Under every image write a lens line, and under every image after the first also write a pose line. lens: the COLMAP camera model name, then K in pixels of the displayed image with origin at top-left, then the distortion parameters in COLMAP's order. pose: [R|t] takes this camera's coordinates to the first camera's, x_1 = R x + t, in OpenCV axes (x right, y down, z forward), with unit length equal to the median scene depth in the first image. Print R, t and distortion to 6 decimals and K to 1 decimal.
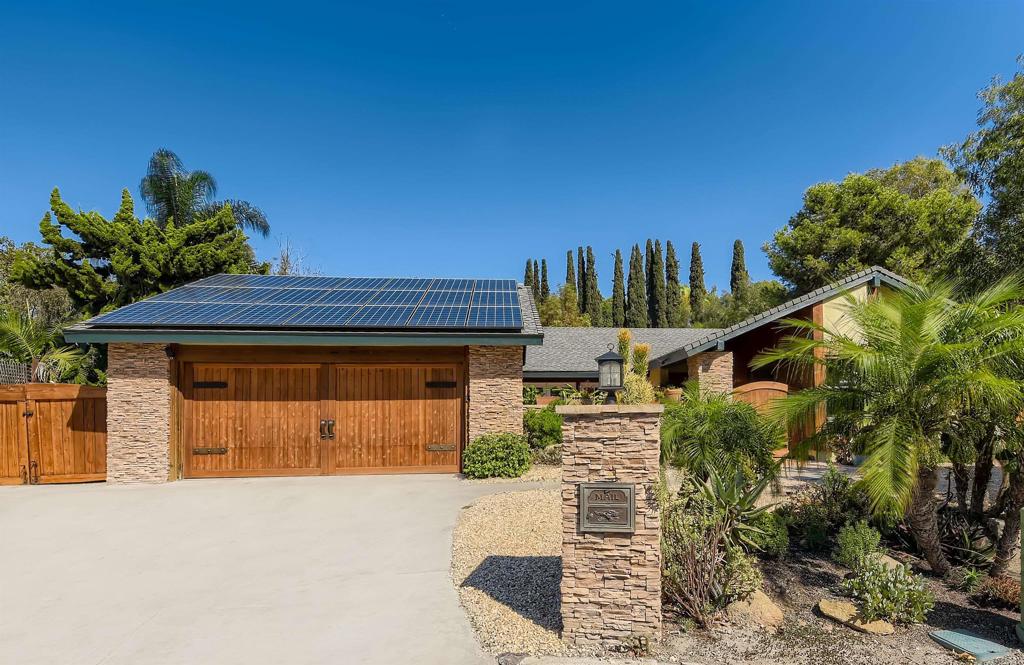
lens RADIAL K [[563.4, 0, 568.2], [0, 563.4, 381.1], [0, 0, 1]] dist [0.000438, -0.001927]
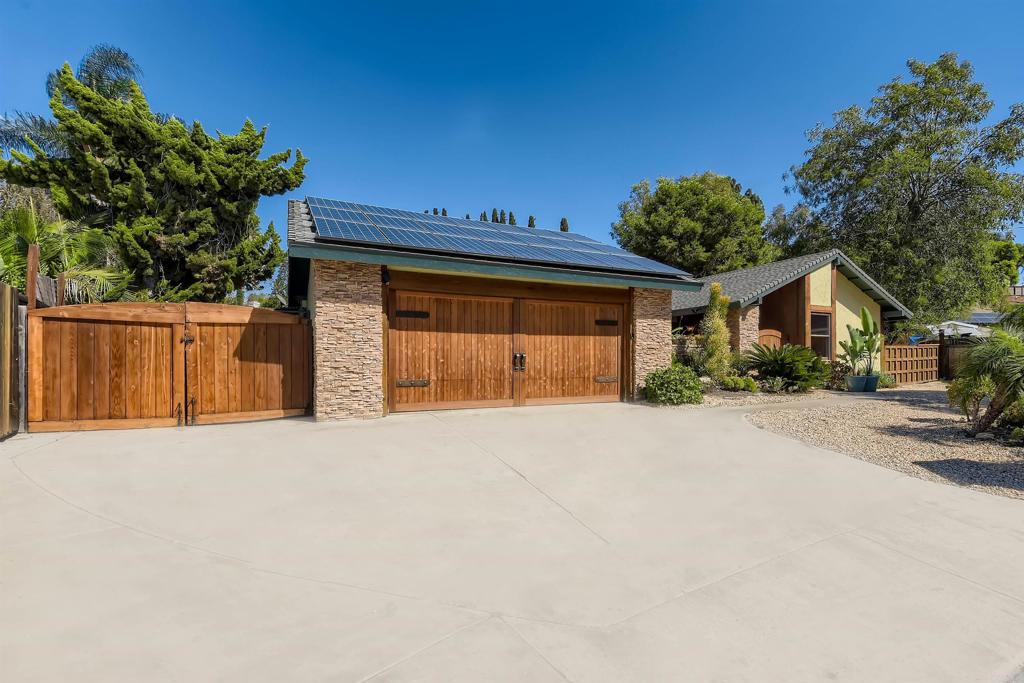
lens RADIAL K [[475.4, 0, 512.0], [0, 475.4, 341.5], [0, 0, 1]] dist [0.015791, -0.014695]
pose [[0.941538, 0.023116, 0.336114, -0.735934], [-0.031275, 0.999332, 0.018881, 0.032084], [-0.335453, -0.028290, 0.941632, 0.182125]]
